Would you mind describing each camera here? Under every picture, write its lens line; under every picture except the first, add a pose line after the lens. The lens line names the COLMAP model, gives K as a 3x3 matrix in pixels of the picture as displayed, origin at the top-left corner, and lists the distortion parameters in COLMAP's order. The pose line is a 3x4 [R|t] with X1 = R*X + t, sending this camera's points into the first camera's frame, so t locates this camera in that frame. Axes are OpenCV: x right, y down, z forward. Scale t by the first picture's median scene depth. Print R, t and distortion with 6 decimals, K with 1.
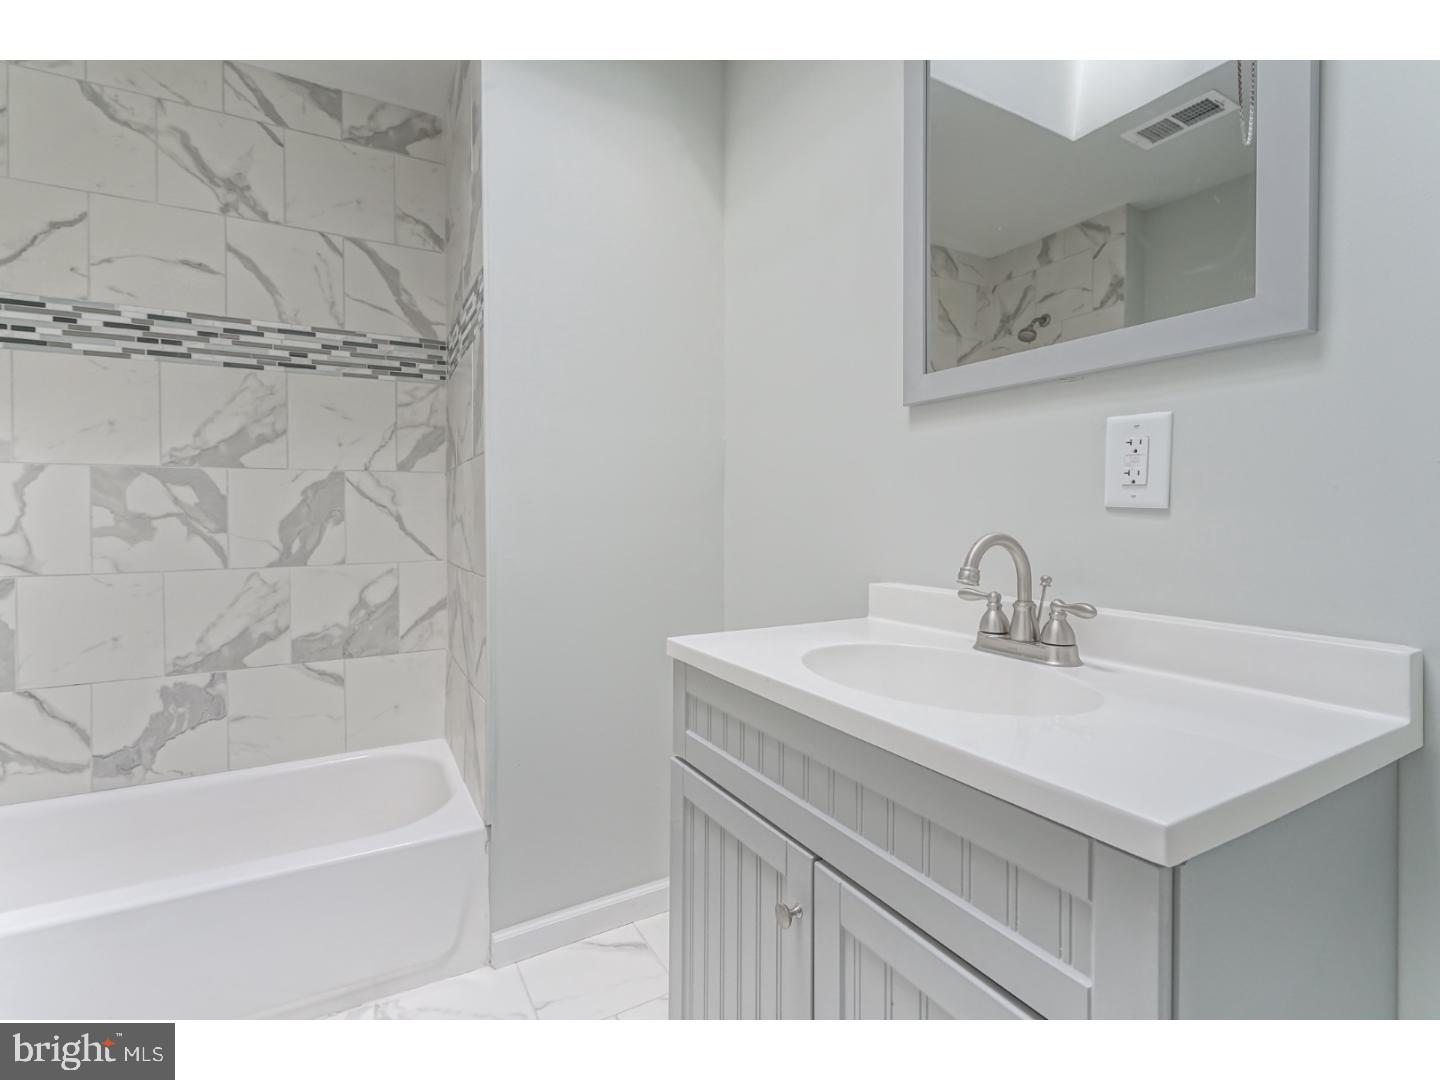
lens RADIAL K [[665.1, 0, 734.9], [0, 665.1, 518.1], [0, 0, 1]] dist [-0.006043, 0.002808]
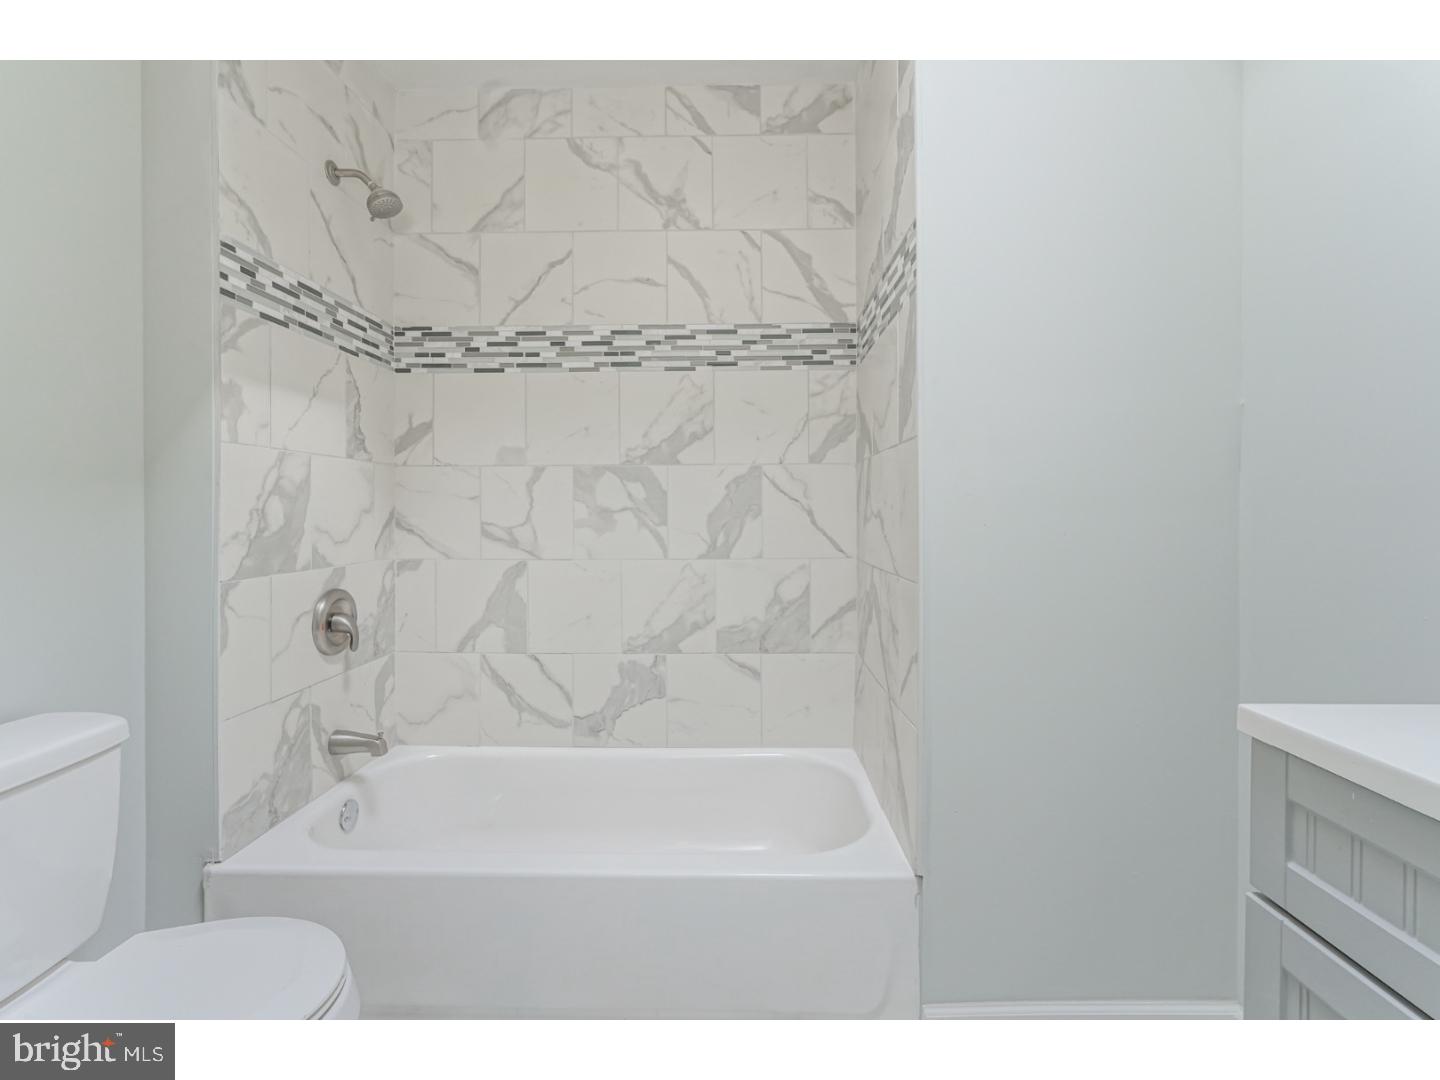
lens RADIAL K [[665.1, 0, 732.2], [0, 665.1, 510.2], [0, 0, 1]] dist [-0.006043, 0.002808]
pose [[0.861022, 0.003730, -0.508554, -0.128947], [-0.004067, 0.999992, 0.000449, -0.003709], [0.508551, 0.001682, 0.861030, 0.128515]]
